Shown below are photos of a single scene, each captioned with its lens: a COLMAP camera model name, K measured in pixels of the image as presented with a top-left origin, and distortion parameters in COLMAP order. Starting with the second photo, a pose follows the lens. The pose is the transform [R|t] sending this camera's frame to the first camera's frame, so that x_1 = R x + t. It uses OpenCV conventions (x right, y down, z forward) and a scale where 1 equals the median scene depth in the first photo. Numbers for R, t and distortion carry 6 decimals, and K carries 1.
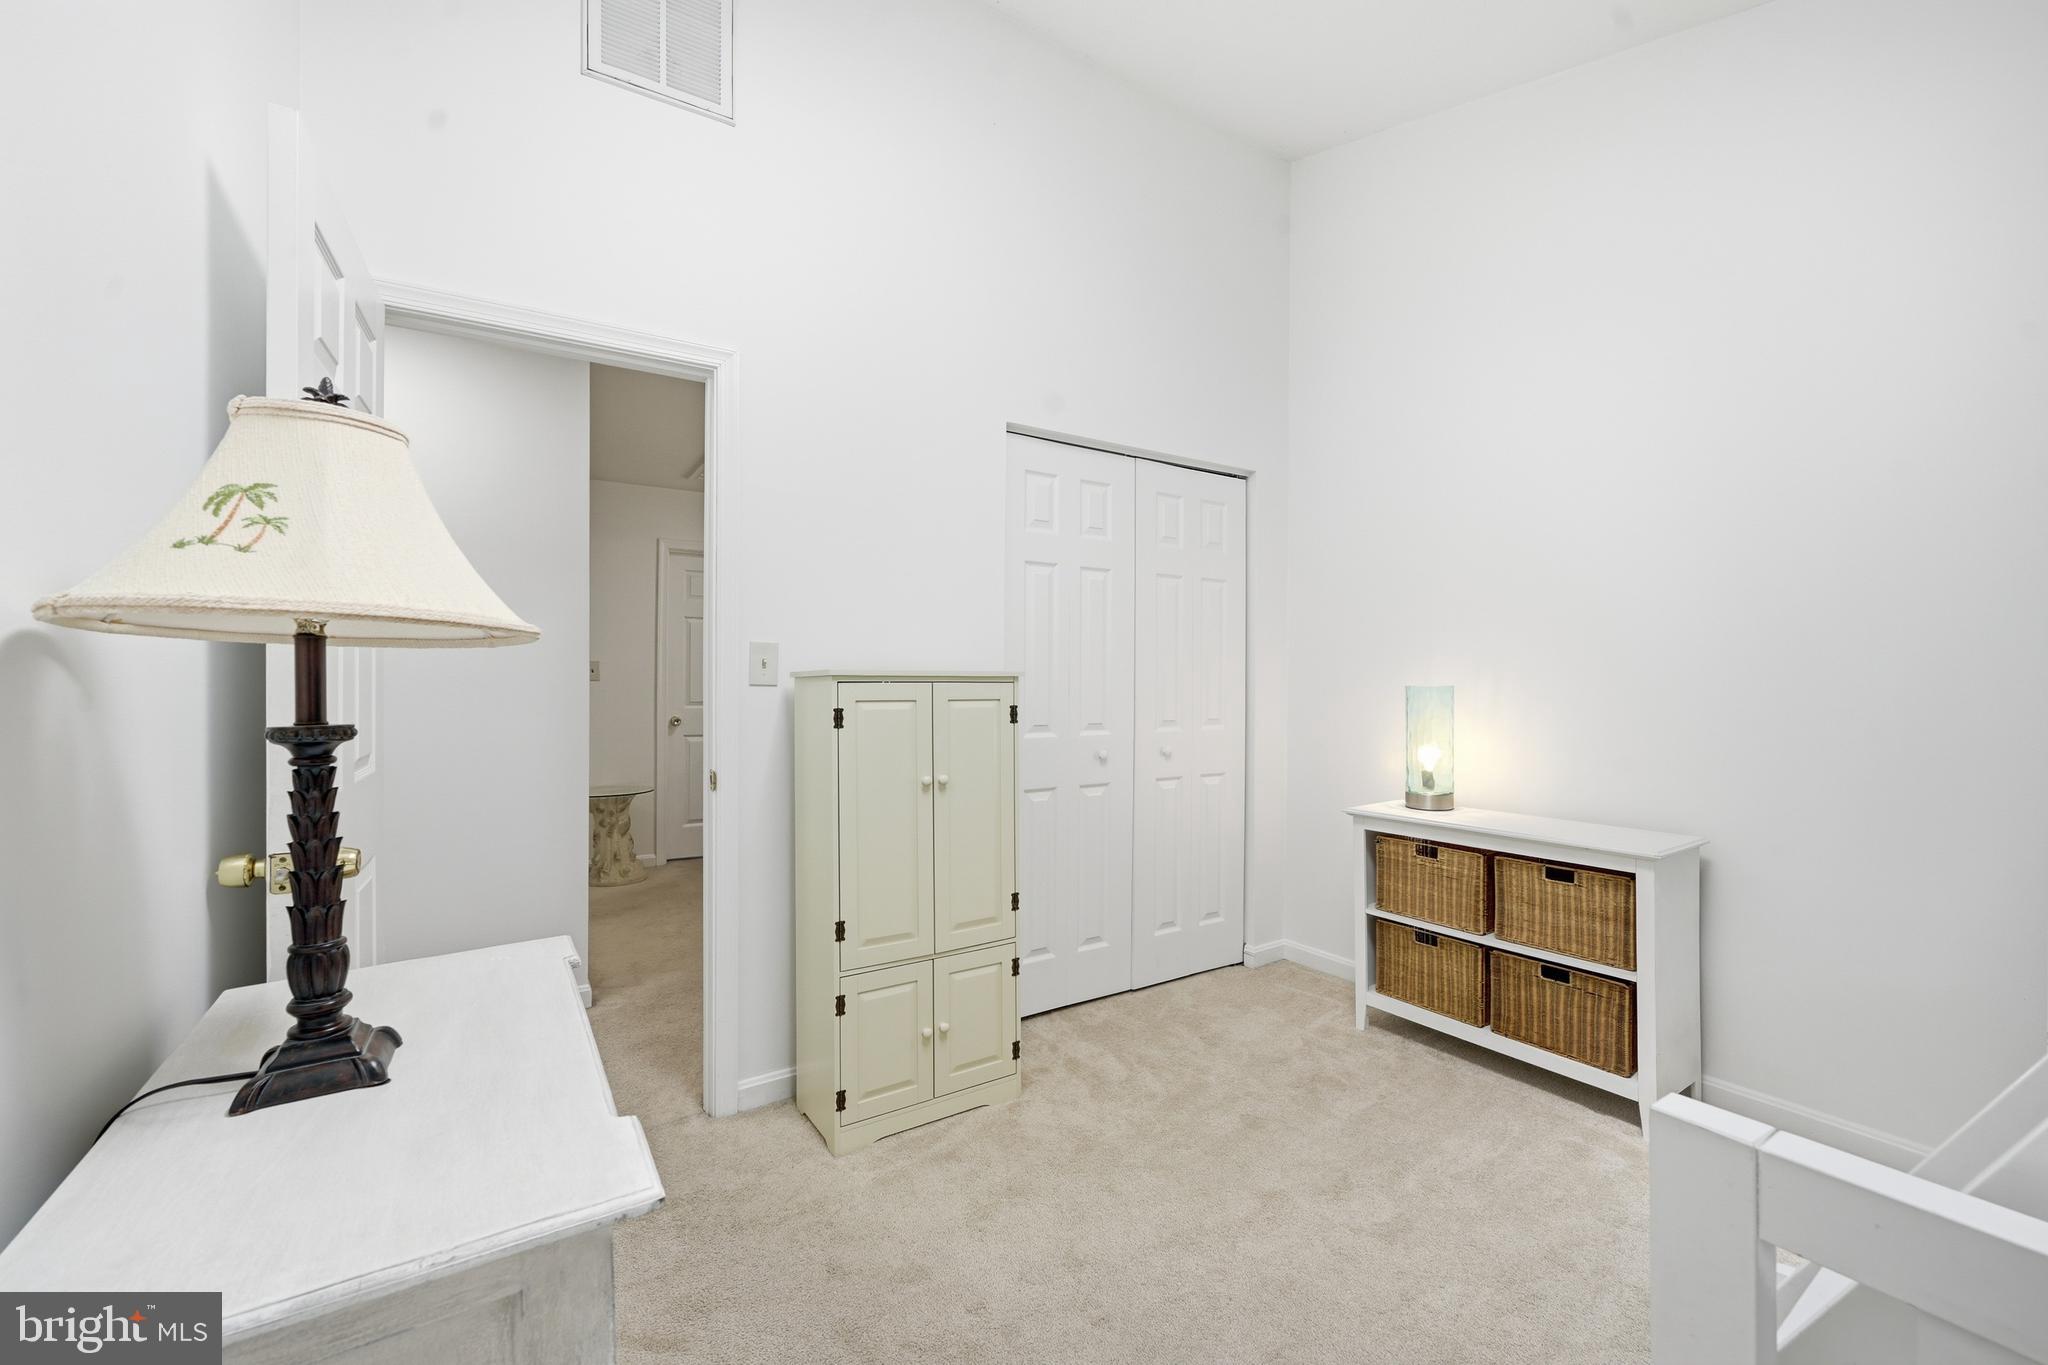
lens RADIAL K [[842.0, 0, 1030.6], [0, 842.0, 667.4], [0, 0, 1]] dist [0.002115, 0.000083]
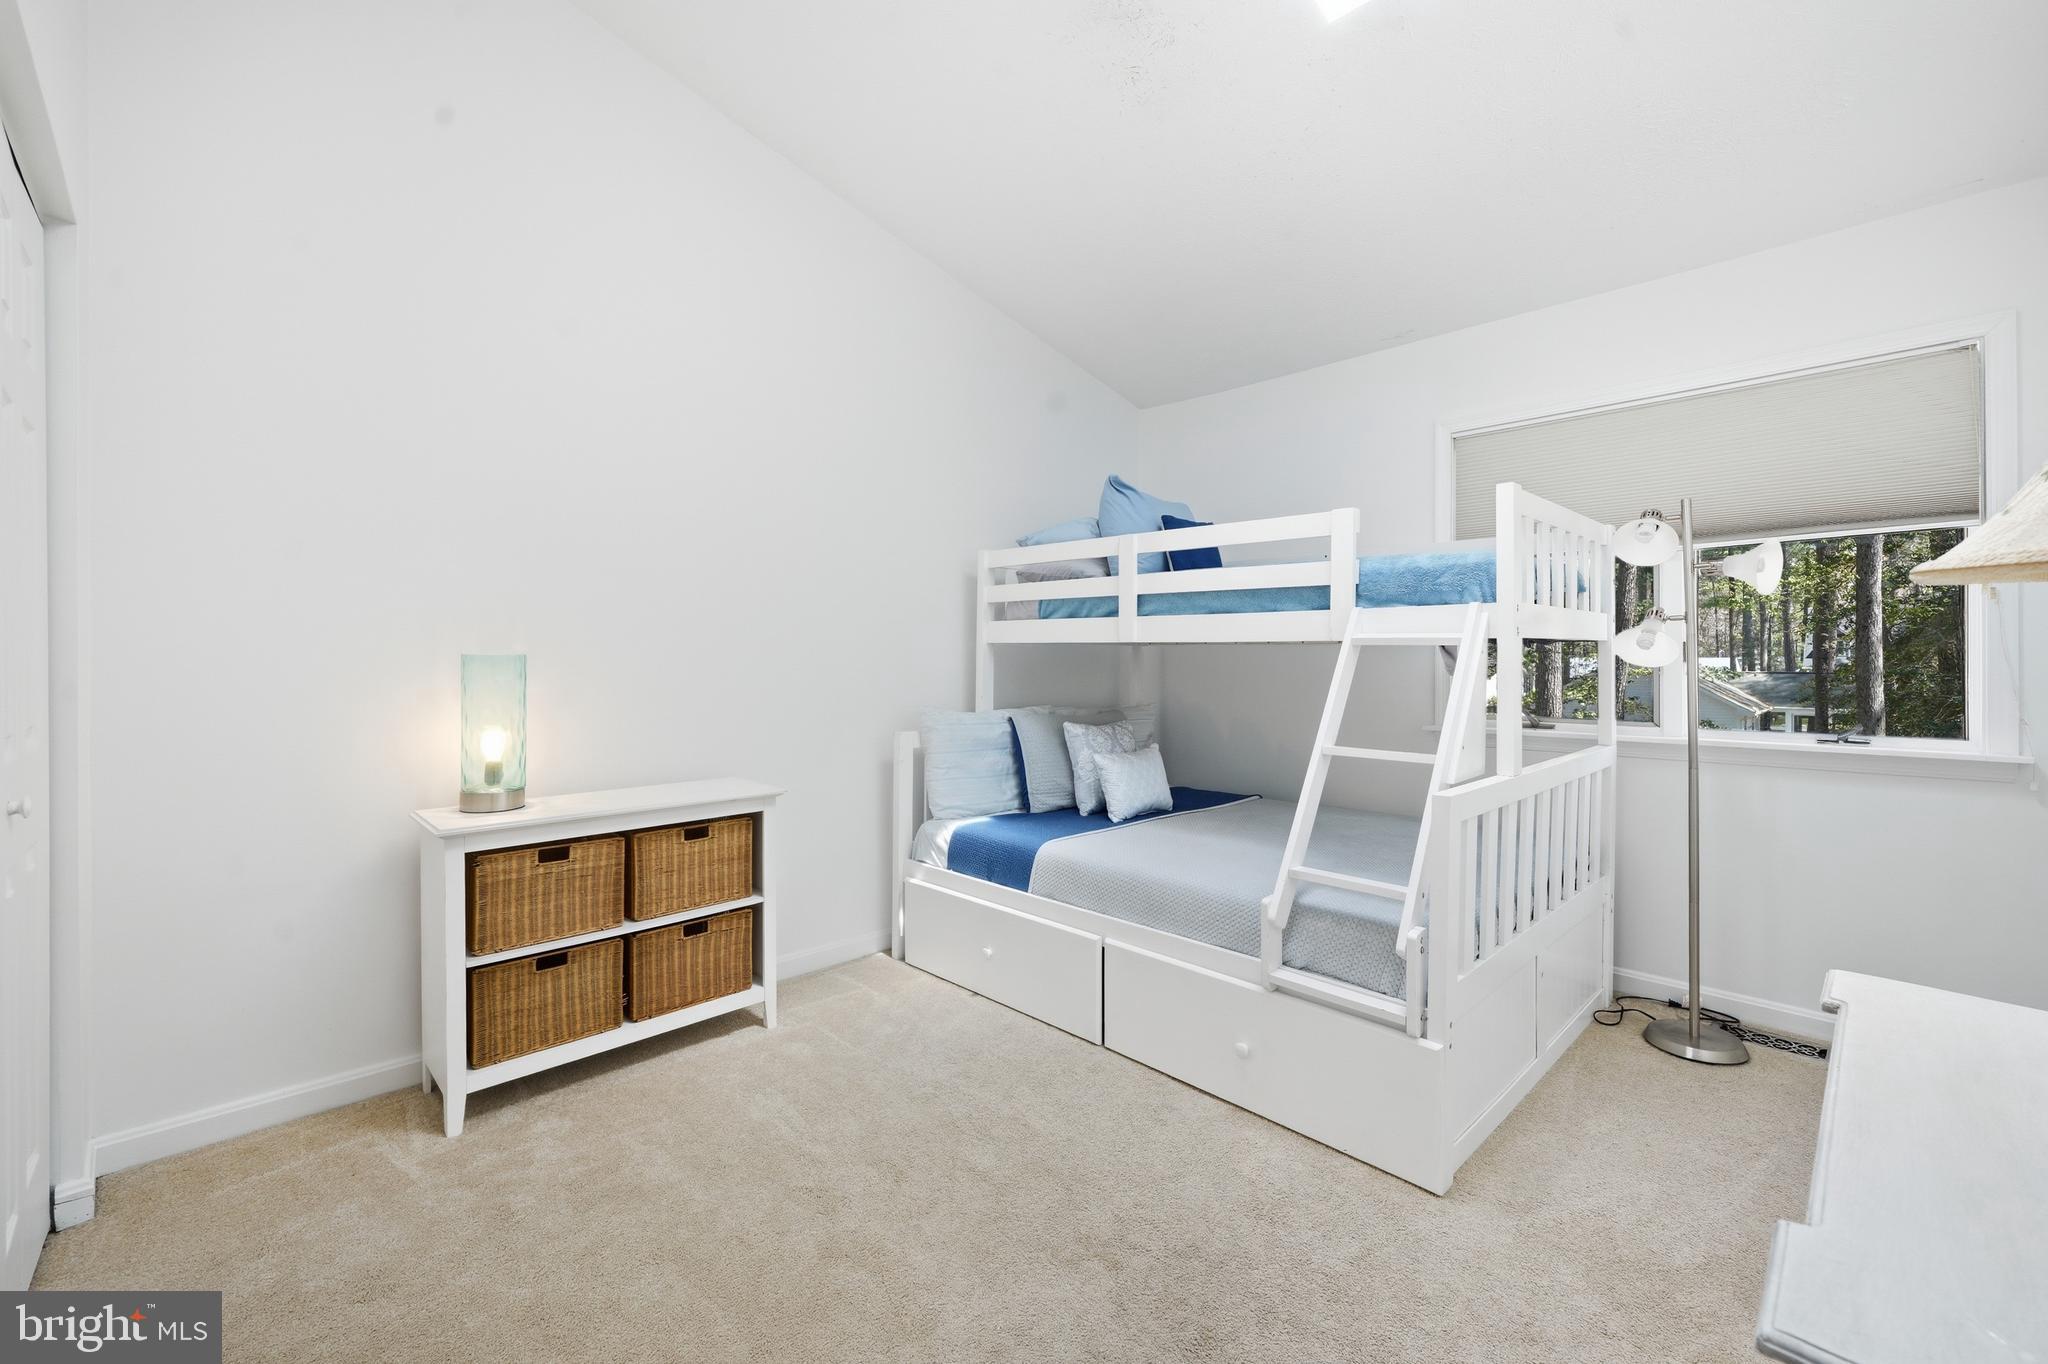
lens RADIAL K [[842.0, 0, 1030.6], [0, 842.0, 666.9], [0, 0, 1]] dist [0.002115, 0.000083]
pose [[-0.189793, -0.013296, 0.981734, -0.444918], [-0.017775, 0.999791, 0.010104, 0.020842], [-0.981663, -0.015532, -0.189990, 0.748934]]
